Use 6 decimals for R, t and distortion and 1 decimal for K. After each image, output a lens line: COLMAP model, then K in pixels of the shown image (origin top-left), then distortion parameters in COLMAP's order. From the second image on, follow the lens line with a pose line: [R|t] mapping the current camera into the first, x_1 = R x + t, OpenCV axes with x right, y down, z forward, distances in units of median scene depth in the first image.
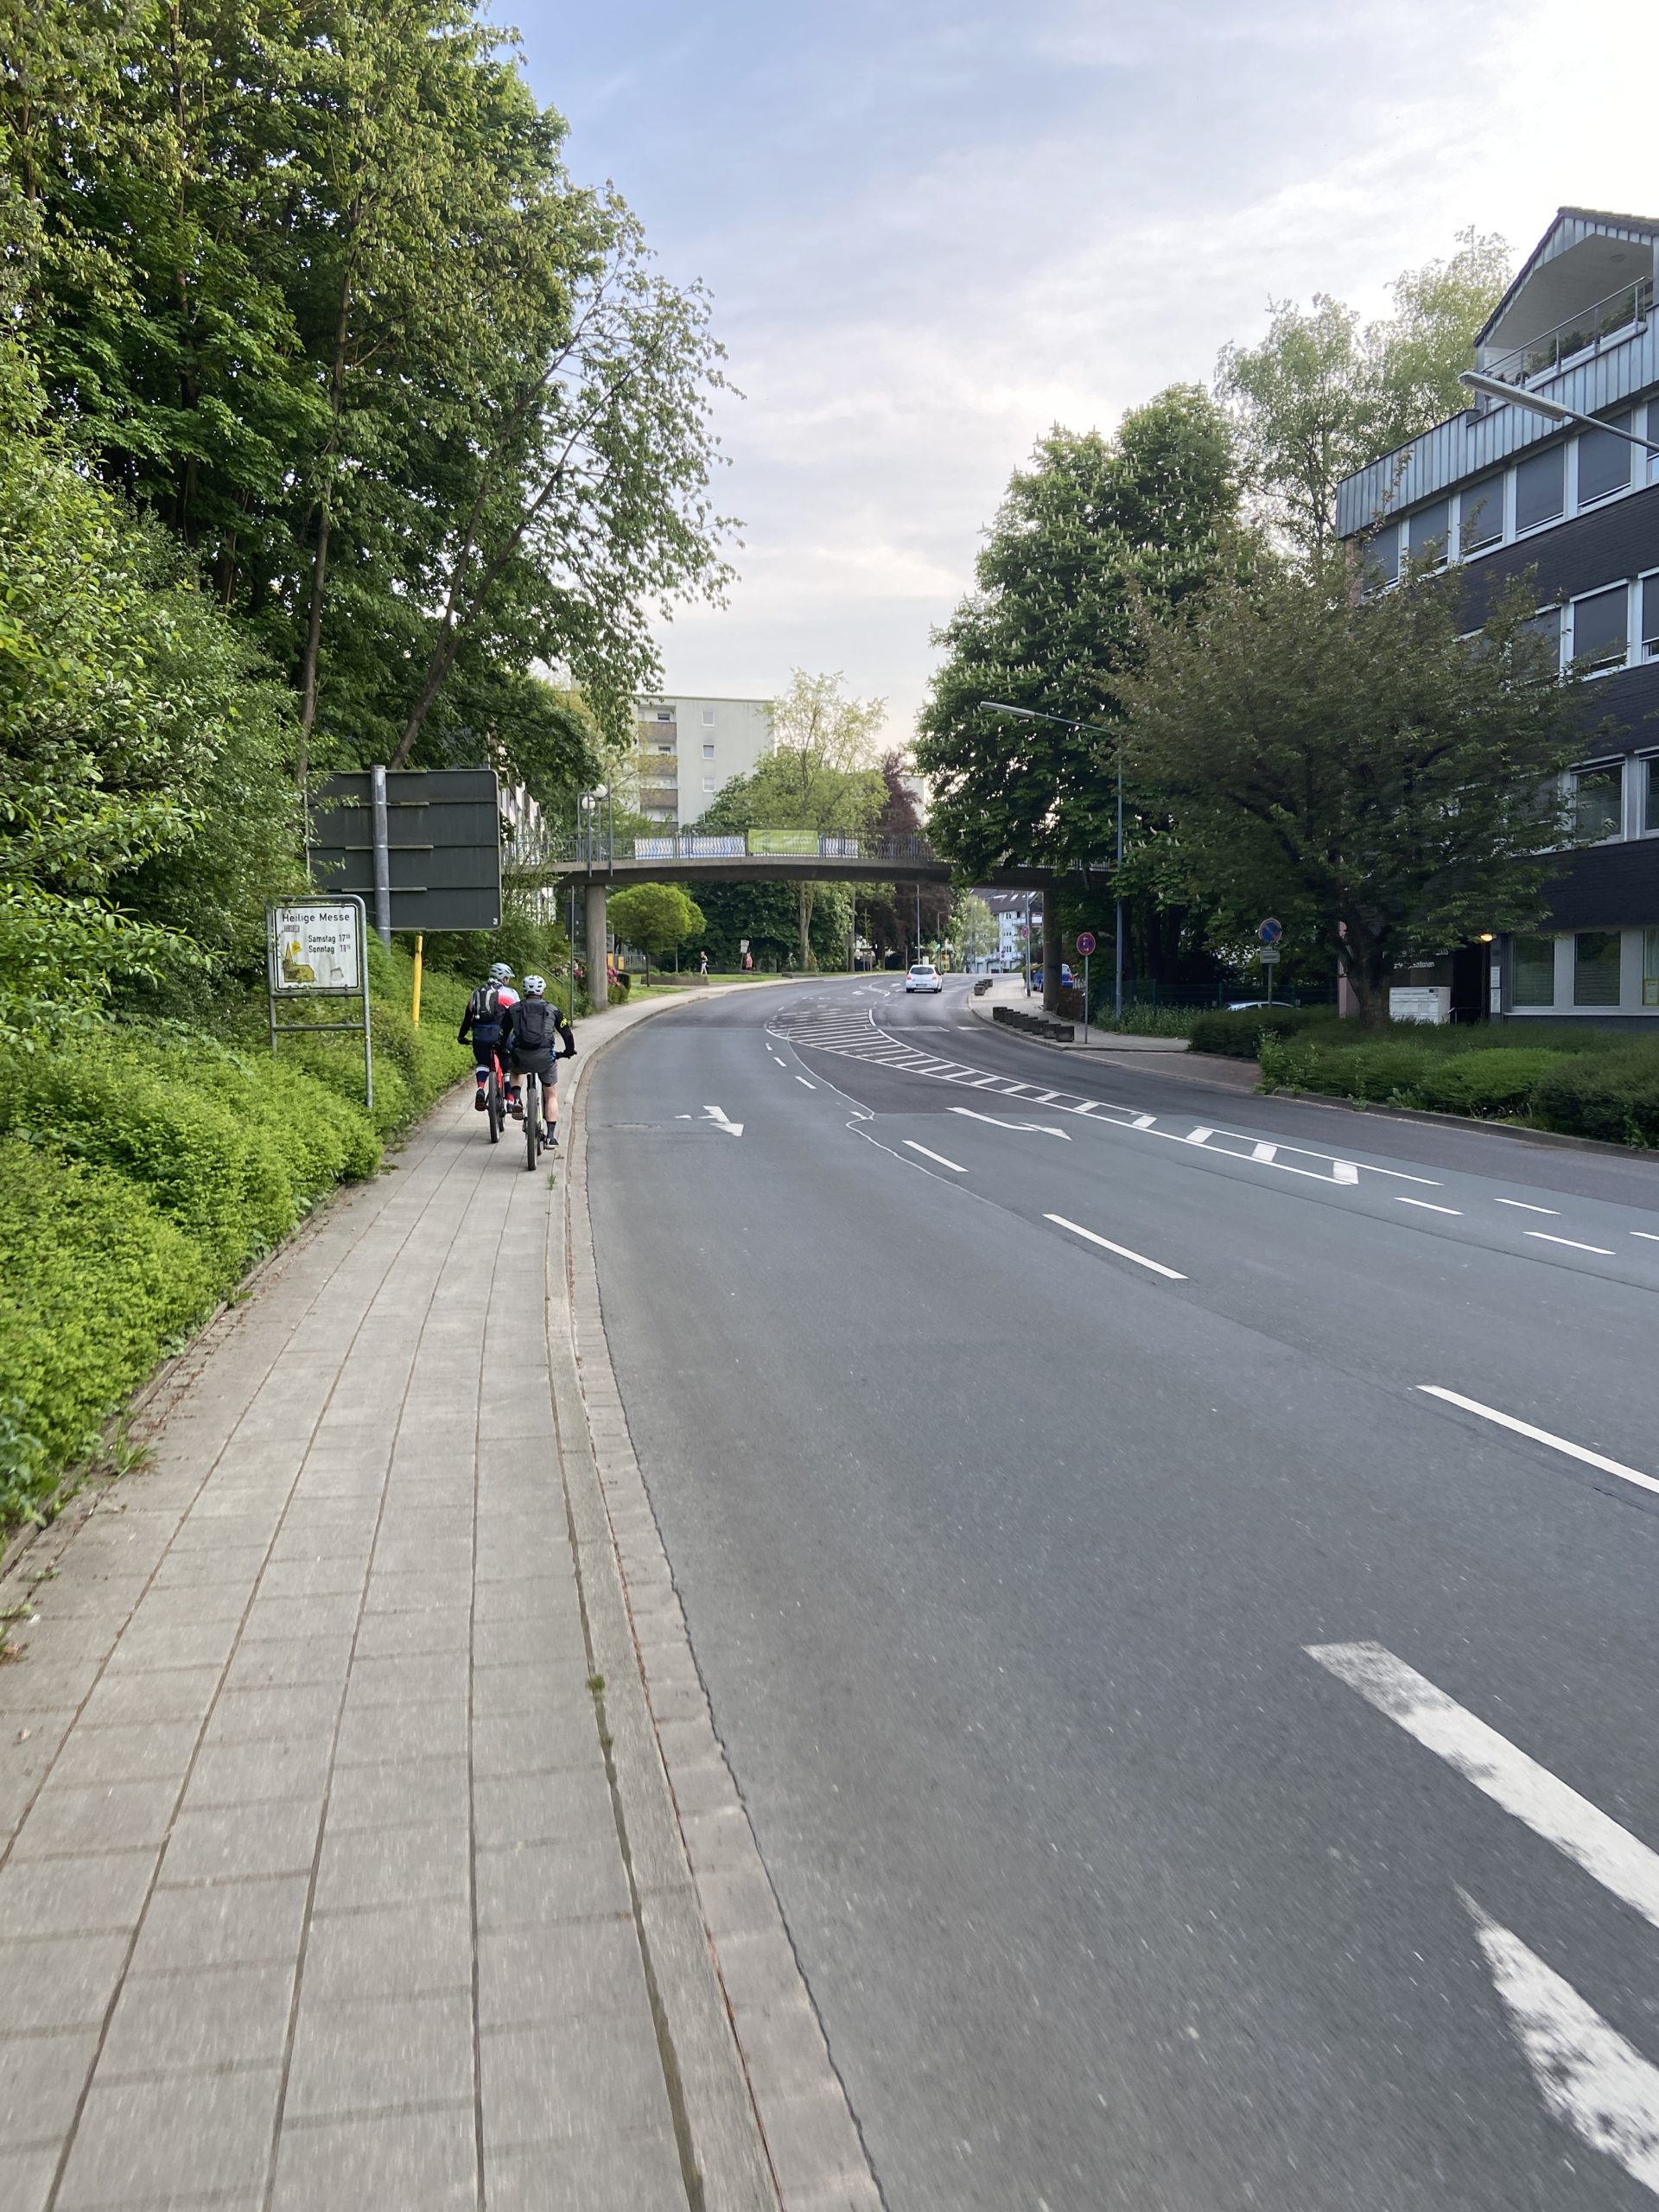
lens RADIAL K [[1649.5, 0, 829.5], [0, 1649.5, 1106.0], [0, 0, 1]] dist [0.006064, 0.001655]
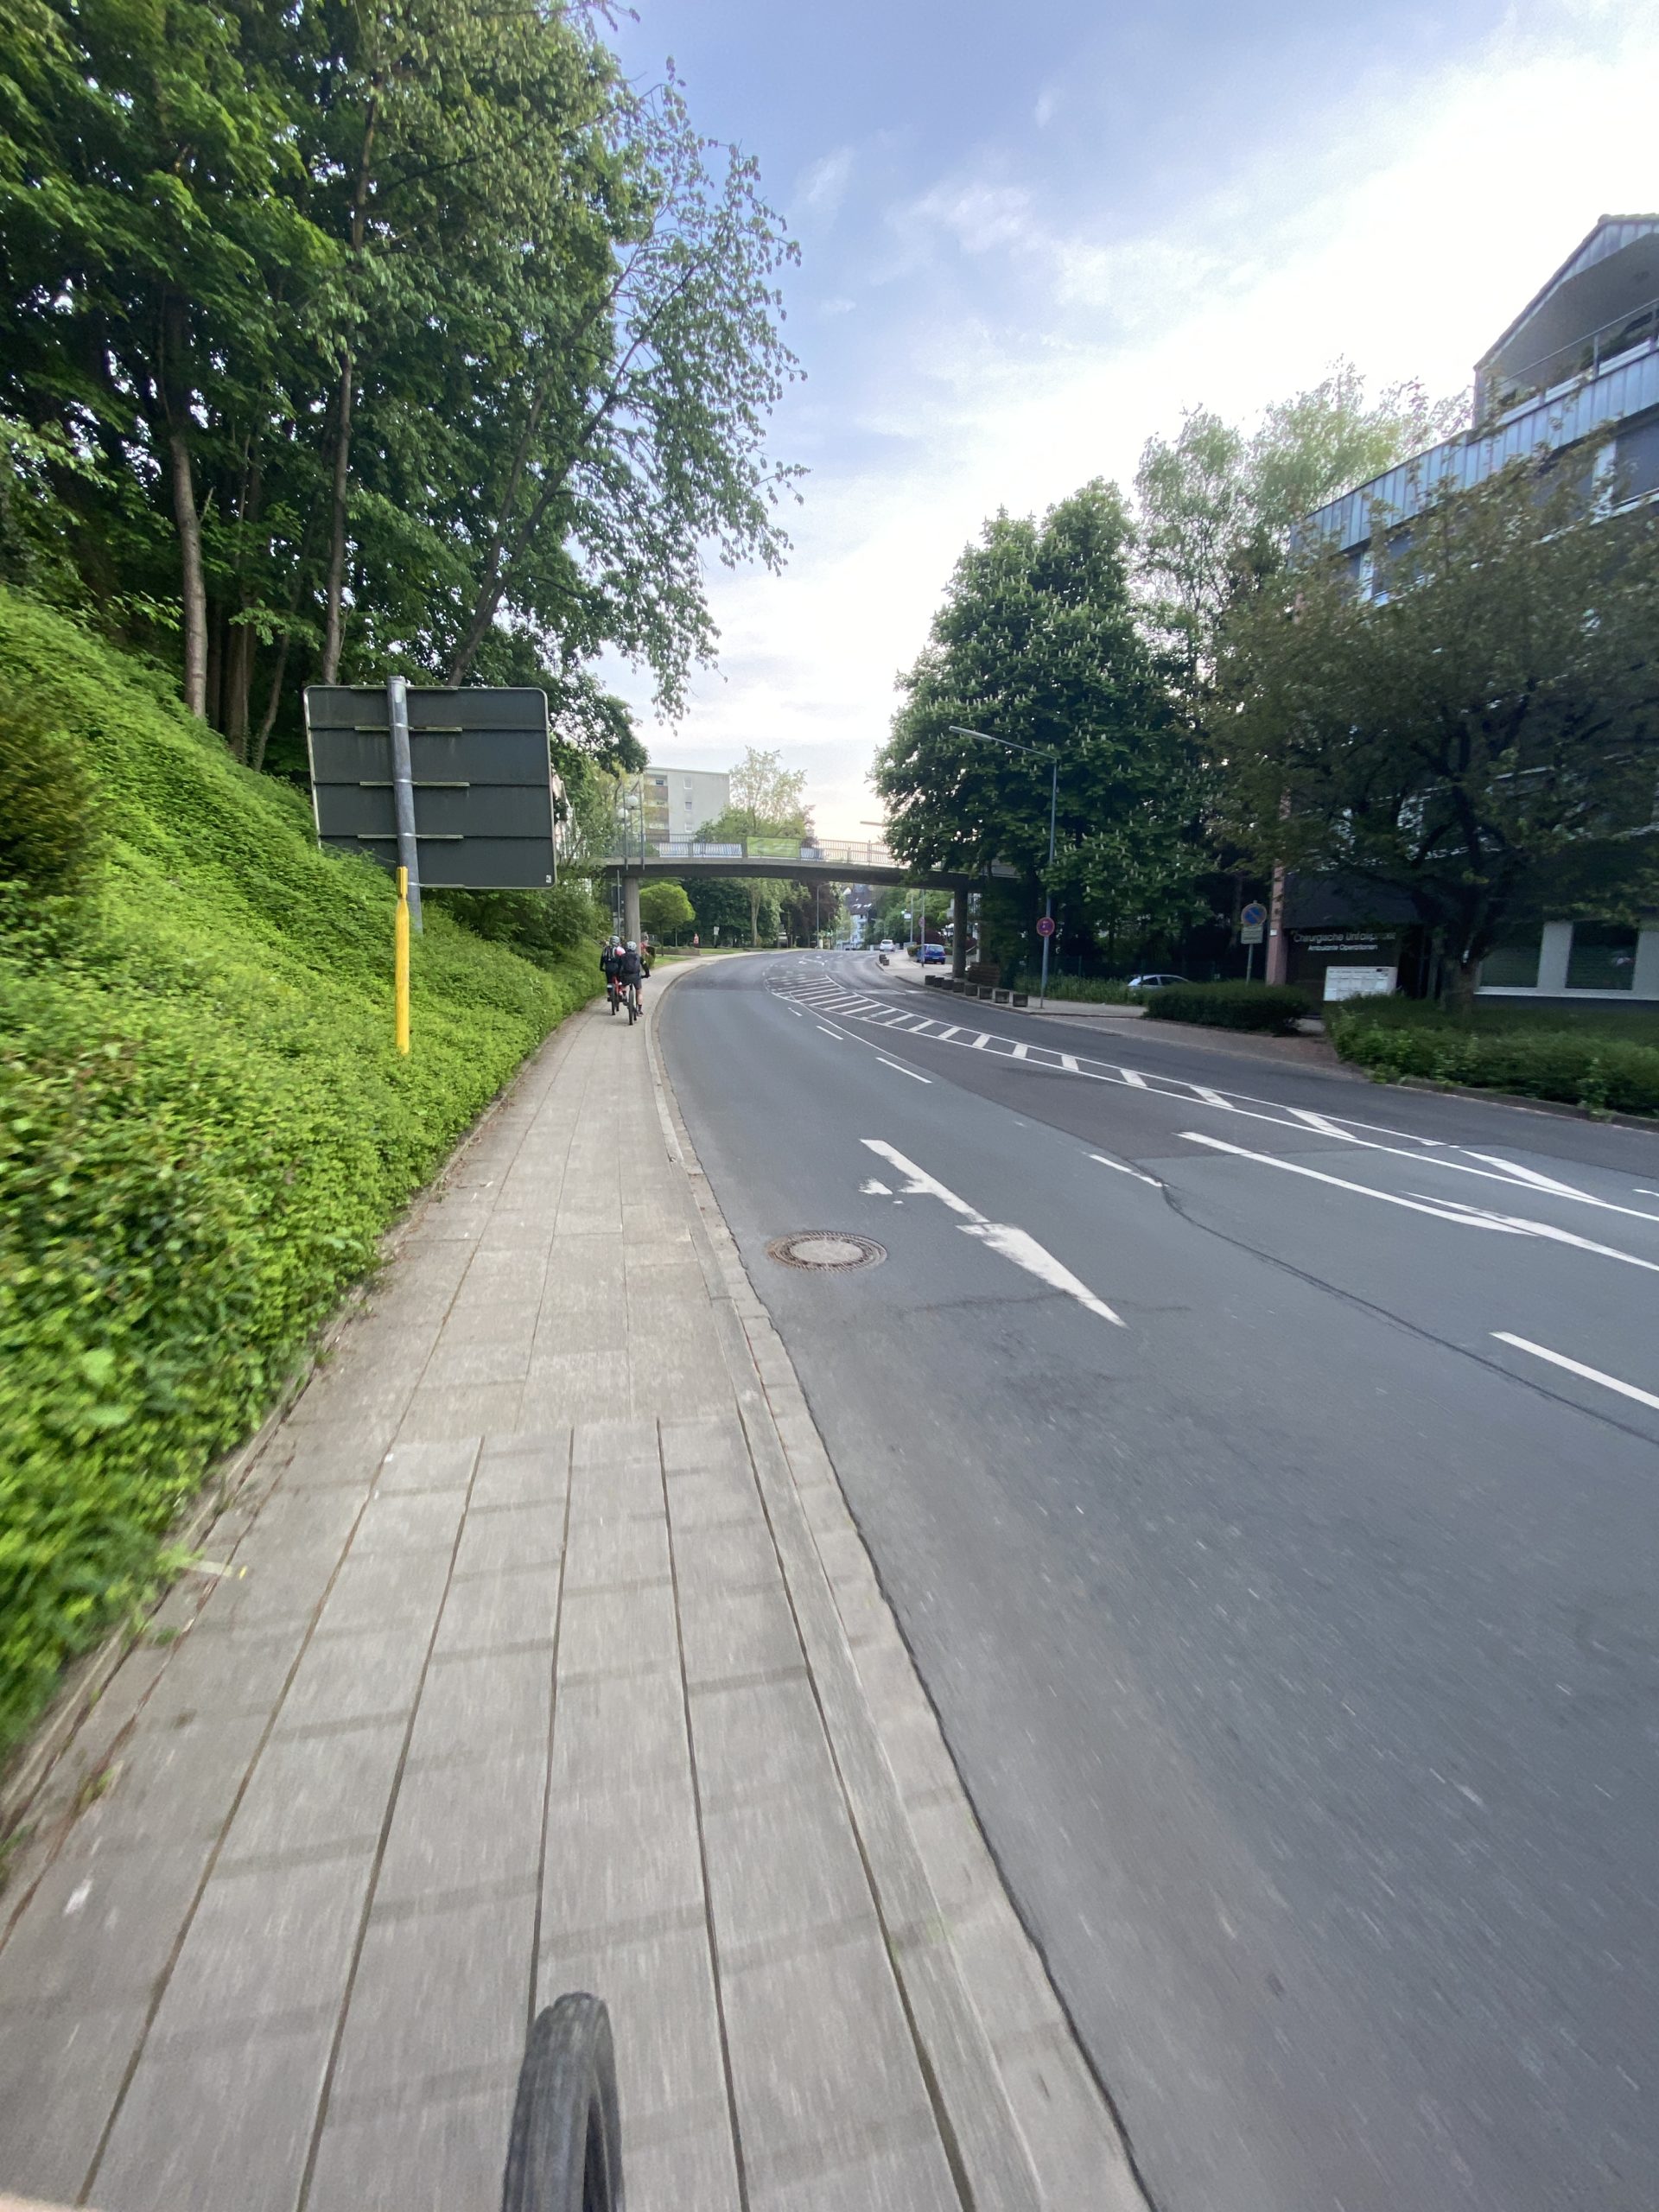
lens RADIAL K [[896.6, 0, 810.2], [0, 896.6, 1117.1], [0, 0, 1]] dist [-0.019623, -0.007701]
pose [[0.997147, -0.002891, 0.075425, -0.061246], [-0.004965, 0.994590, 0.103764, -0.023119], [-0.075317, -0.103842, 0.991738, 0.309686]]
